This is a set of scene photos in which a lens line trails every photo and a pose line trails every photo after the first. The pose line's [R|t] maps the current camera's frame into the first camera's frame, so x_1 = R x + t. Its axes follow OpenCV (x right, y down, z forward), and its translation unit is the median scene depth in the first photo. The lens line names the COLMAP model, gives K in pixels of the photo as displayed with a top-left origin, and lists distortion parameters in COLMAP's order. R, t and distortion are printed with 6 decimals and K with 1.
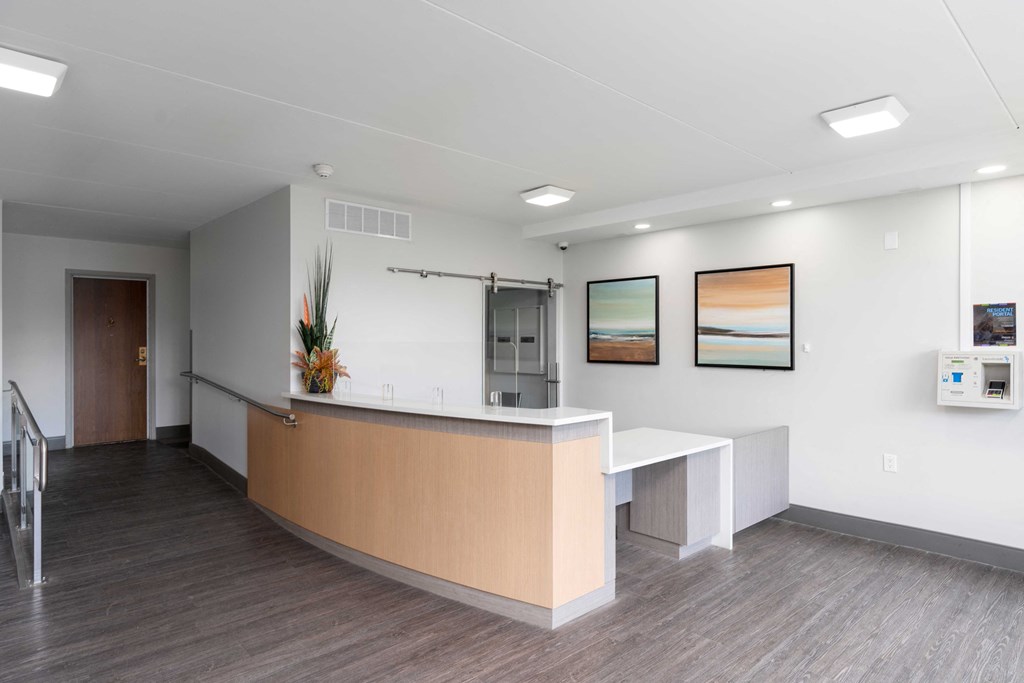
lens RADIAL K [[593.2, 0, 507.9], [0, 593.2, 340.5], [0, 0, 1]] dist [0.001653, 0.000663]
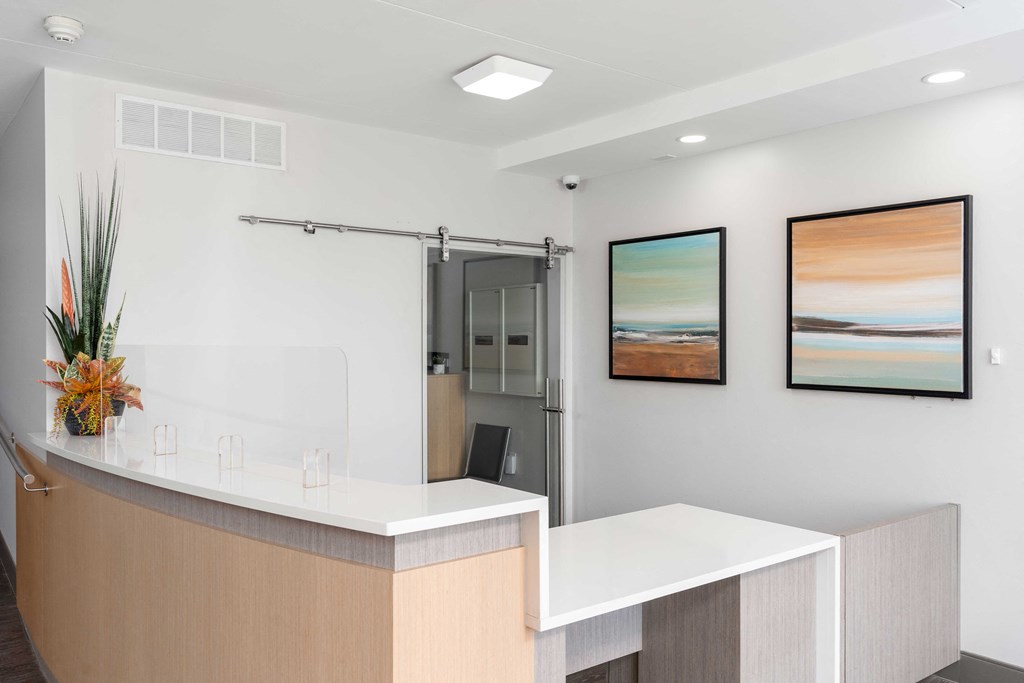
lens RADIAL K [[796.5, 0, 515.9], [0, 796.5, 342.7], [0, 0, 1]] dist [-0.007934, -0.002227]
pose [[0.996216, 0.000392, -0.086914, 0.132715], [-0.000203, 0.999998, 0.002180, -0.000960], [0.086914, -0.002154, 0.996213, 0.247366]]
